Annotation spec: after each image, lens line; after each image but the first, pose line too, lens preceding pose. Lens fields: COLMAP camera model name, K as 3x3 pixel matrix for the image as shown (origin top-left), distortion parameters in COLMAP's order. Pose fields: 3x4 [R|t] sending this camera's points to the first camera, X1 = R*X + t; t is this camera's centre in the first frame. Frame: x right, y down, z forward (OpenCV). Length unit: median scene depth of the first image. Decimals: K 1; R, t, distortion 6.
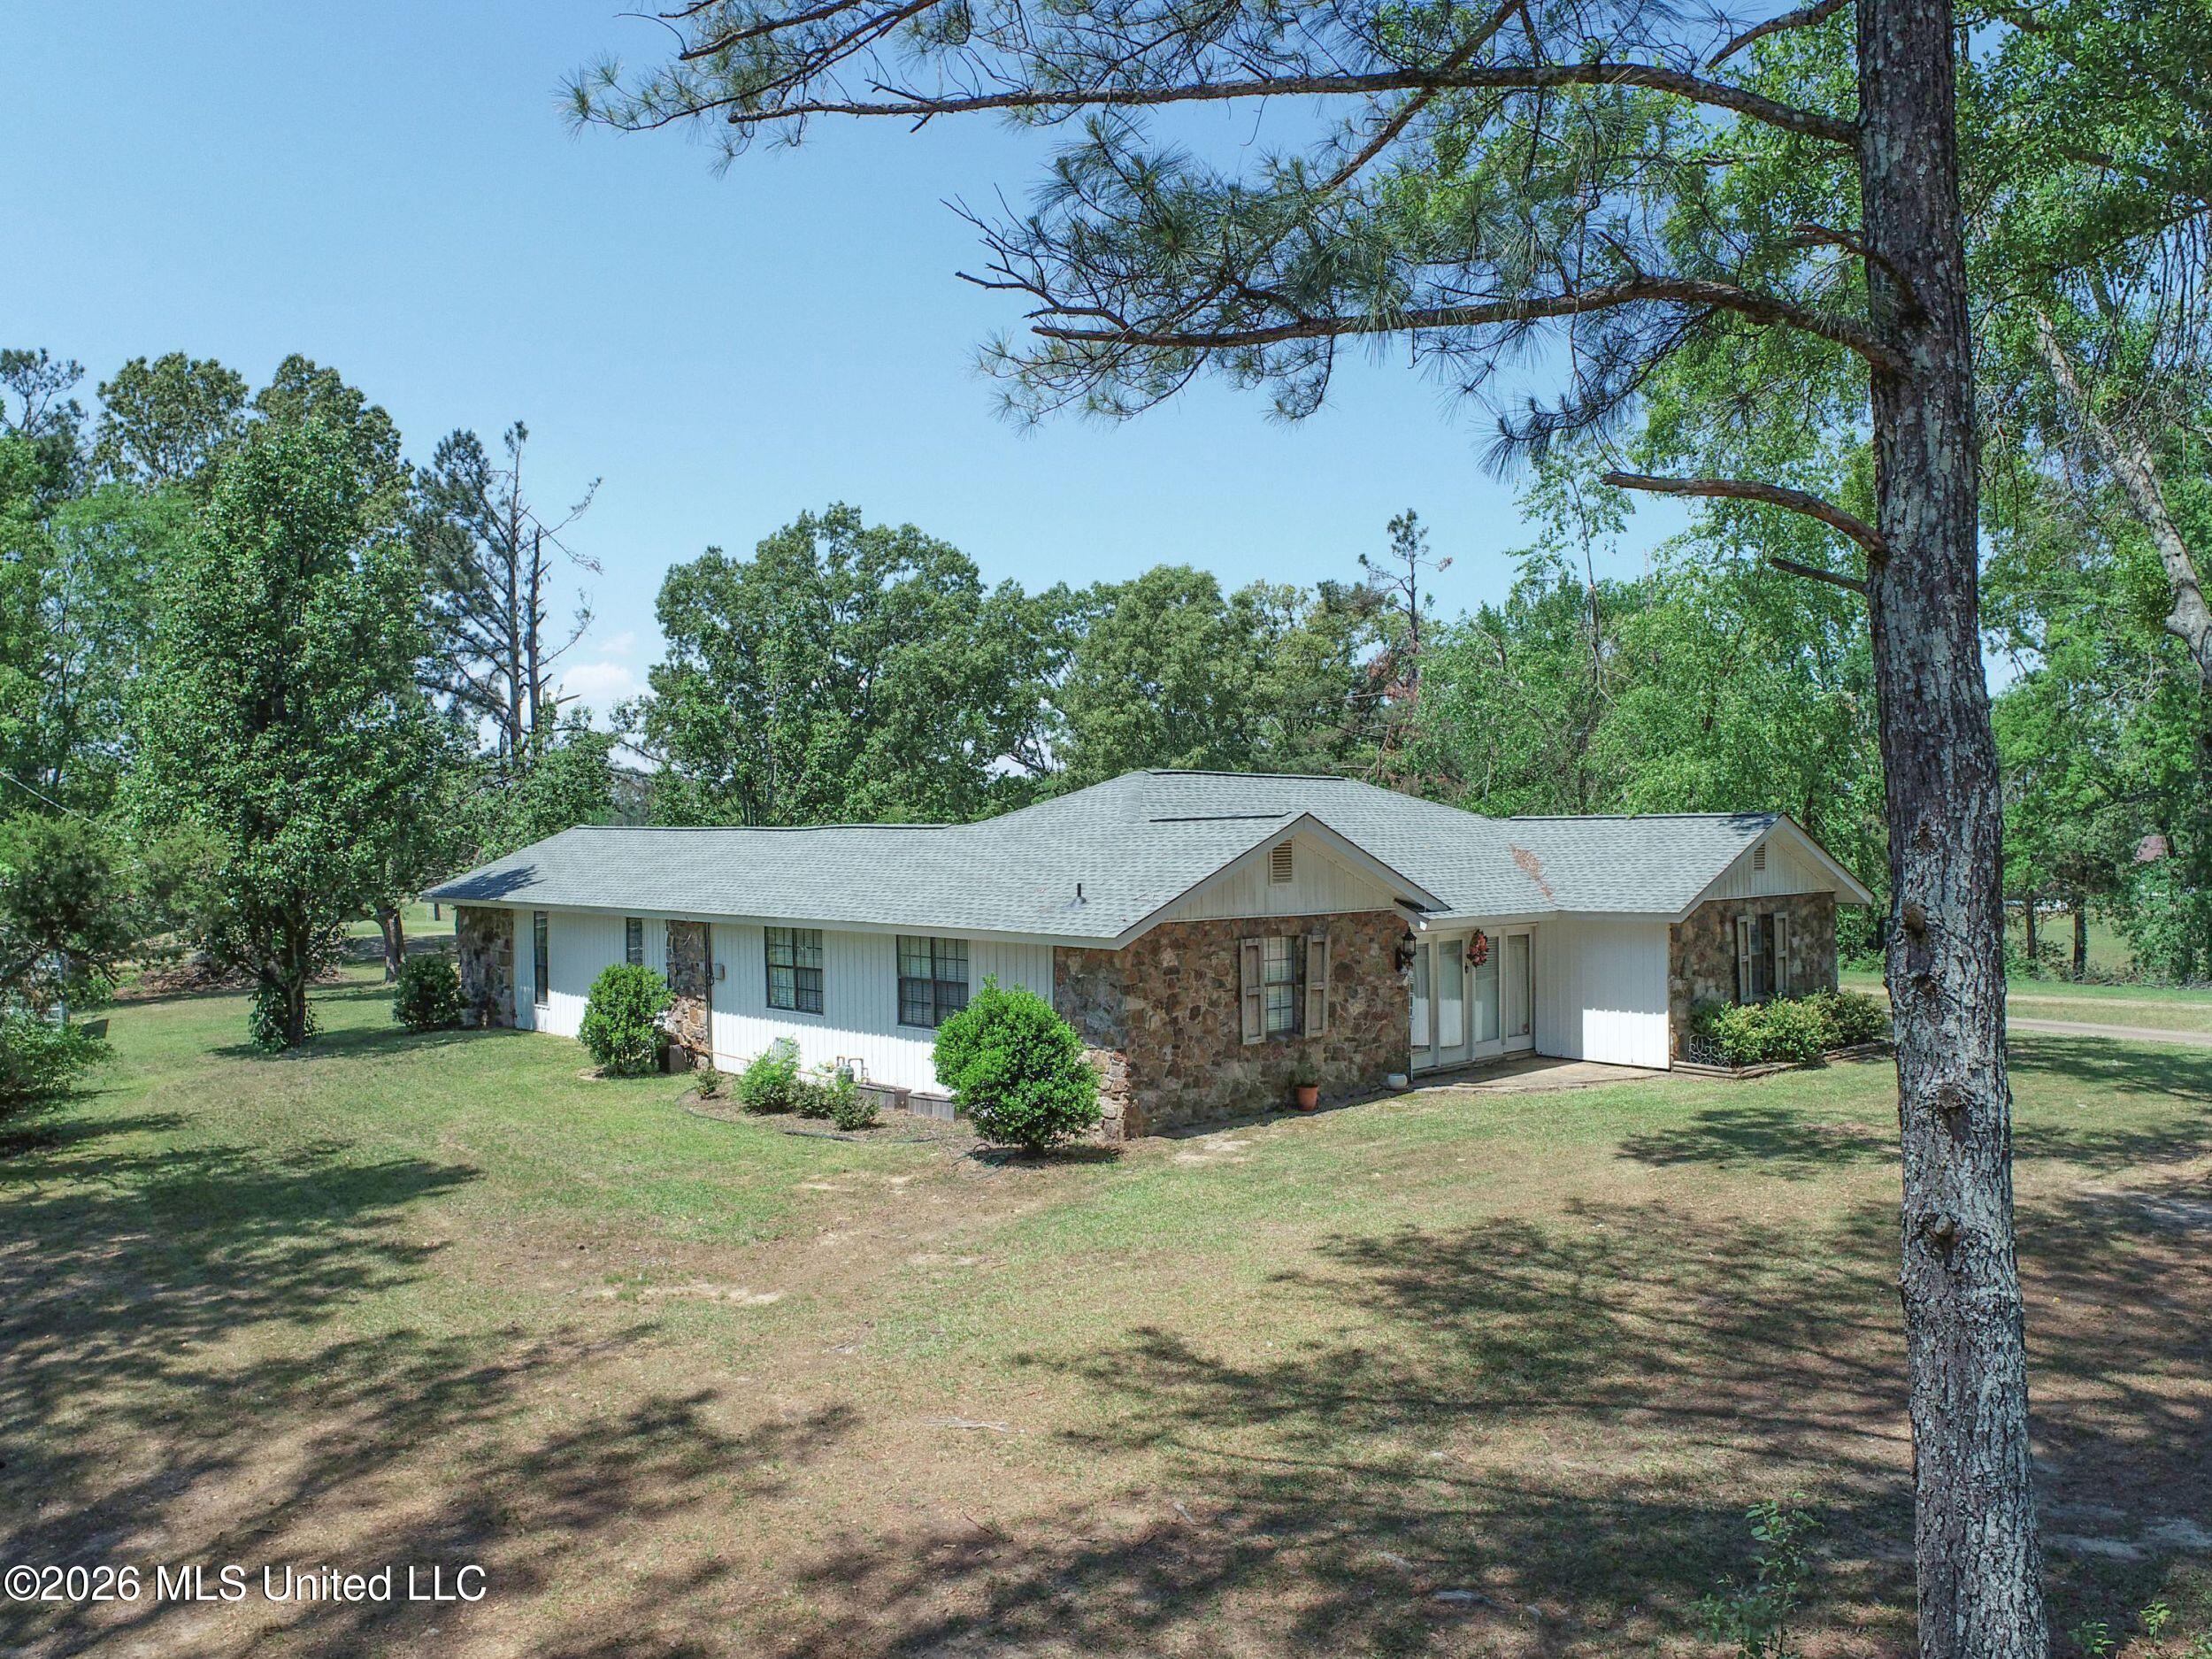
lens RADIAL K [[1663.7, 0, 1106.0], [0, 1663.7, 829.5], [0, 0, 1]] dist [-0.006354, 0.004751]
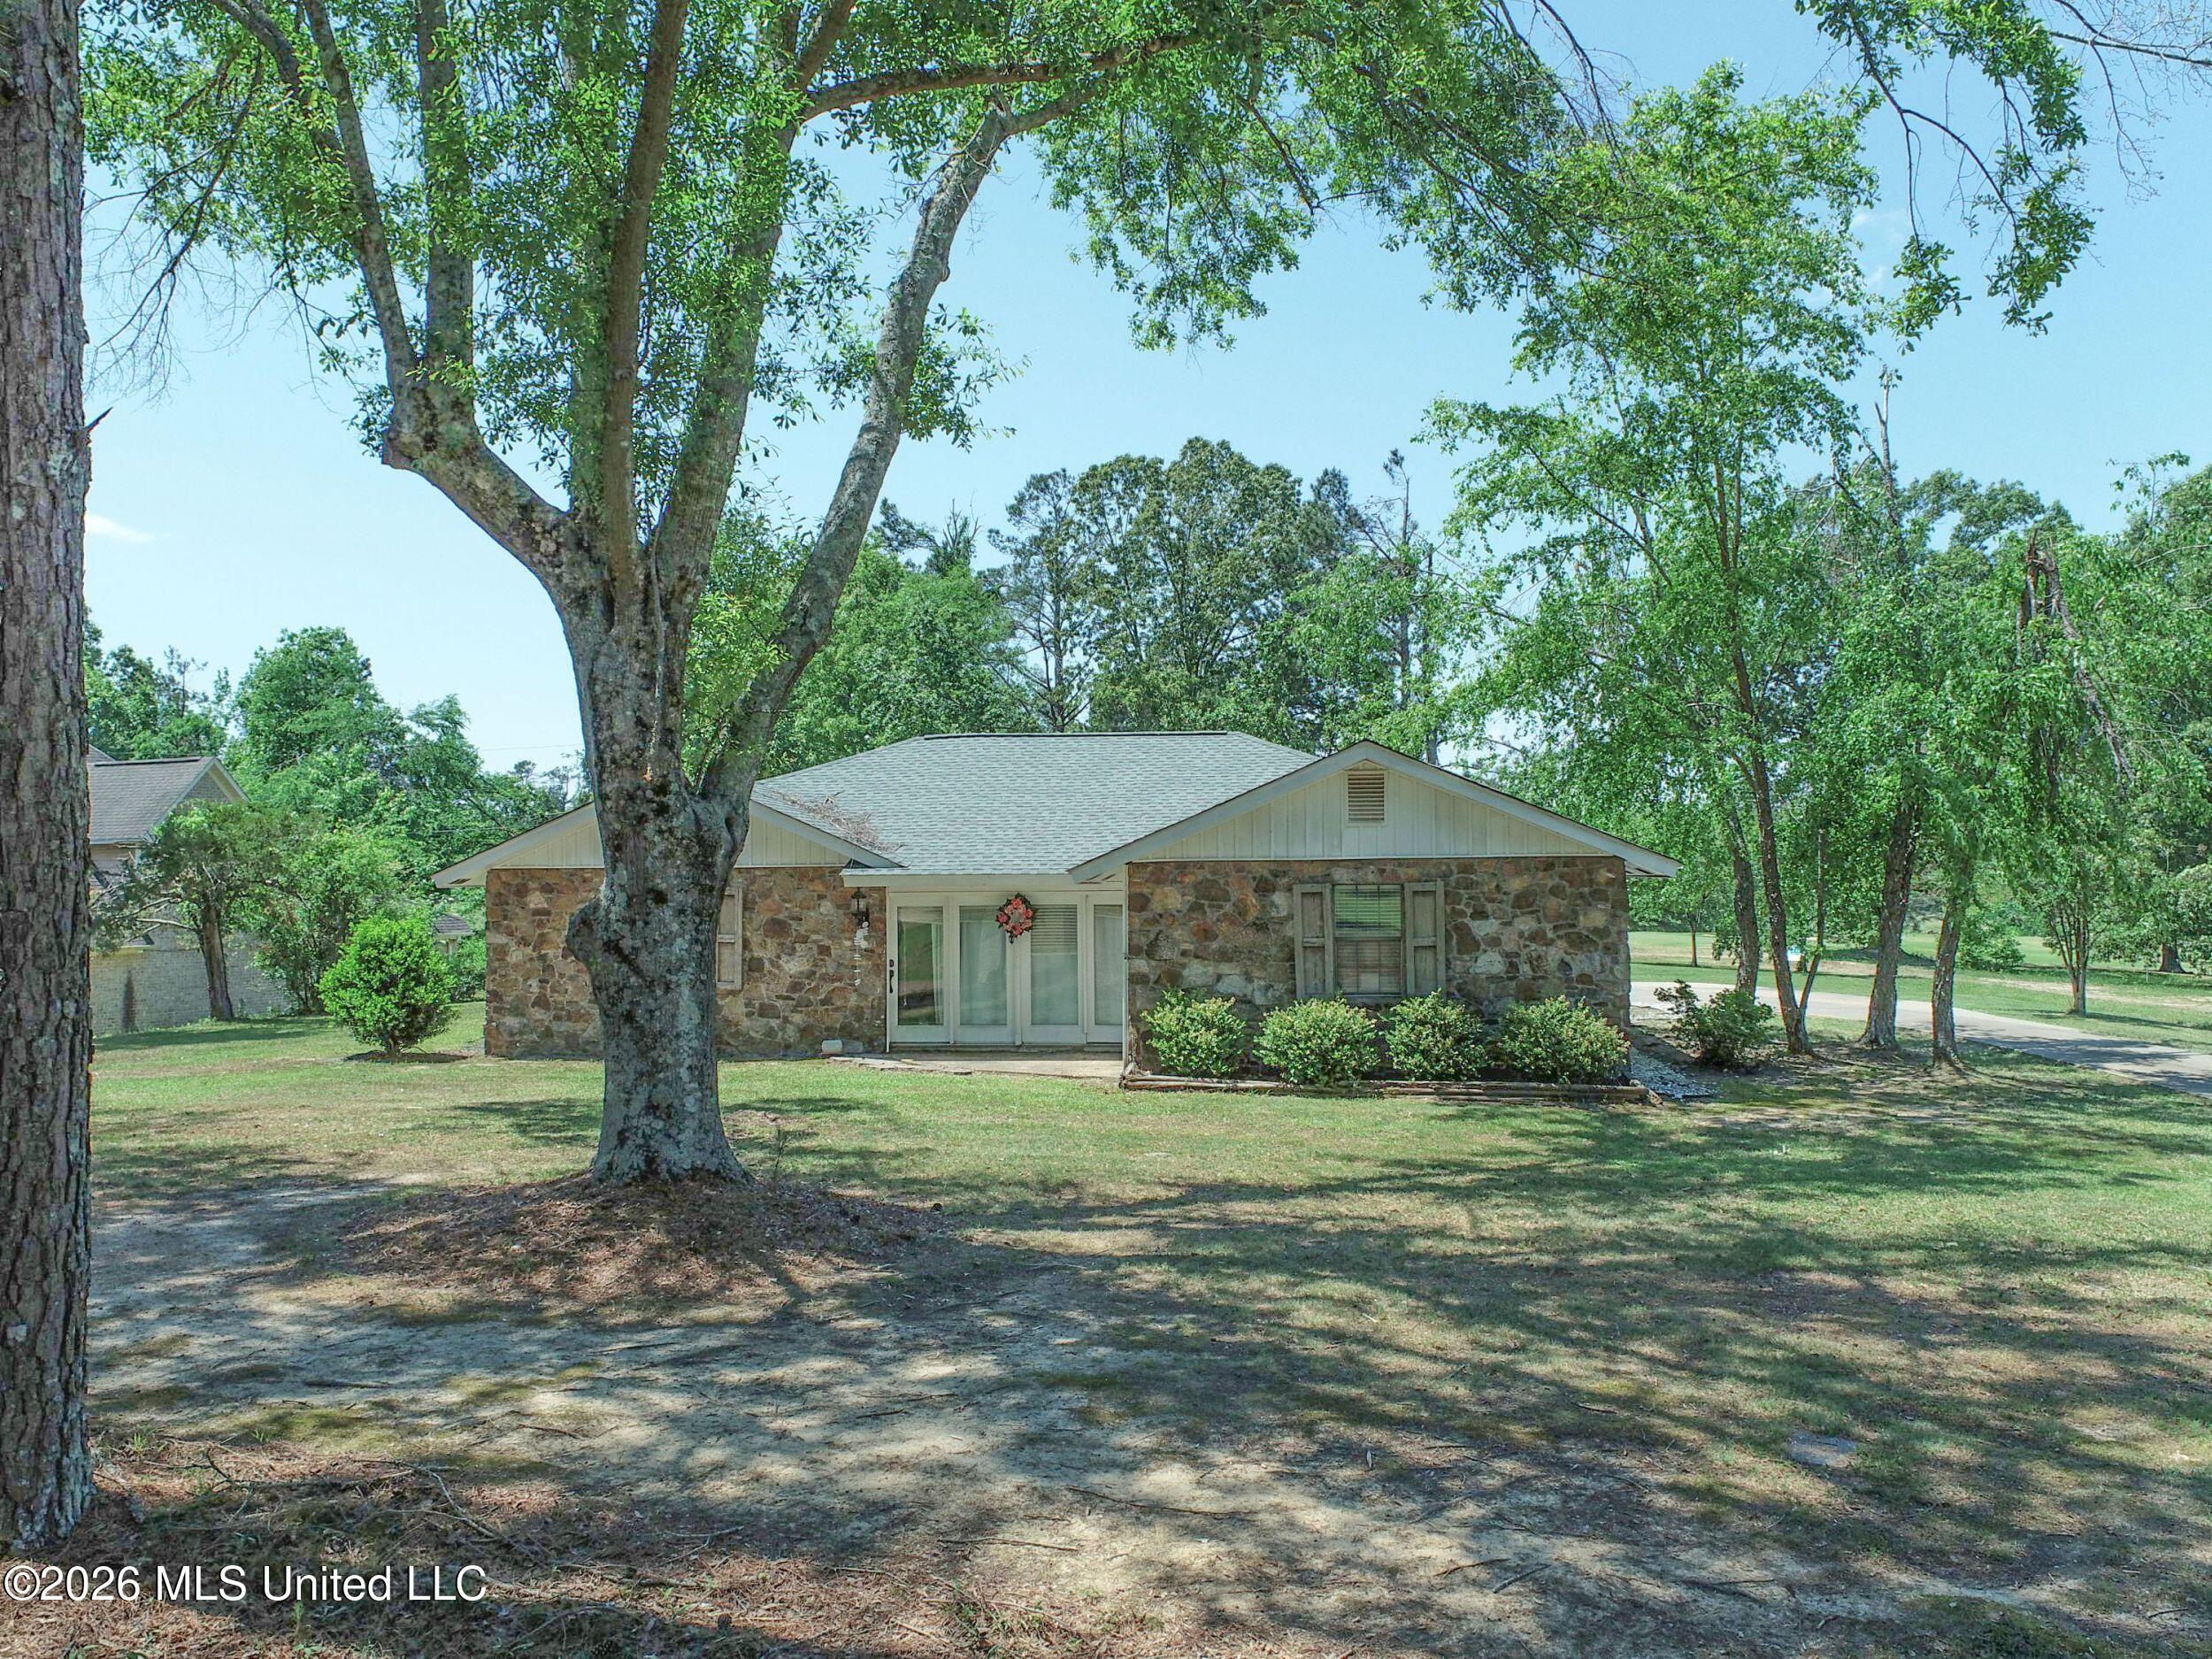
lens RADIAL K [[1663.7, 0, 1106.0], [0, 1663.7, 829.5], [0, 0, 1]] dist [-0.006354, 0.004751]
pose [[0.632613, -0.017256, -0.774275, 0.735495], [0.005470, 0.999826, -0.017813, 0.033517], [0.774448, 0.007033, 0.632598, 0.382523]]
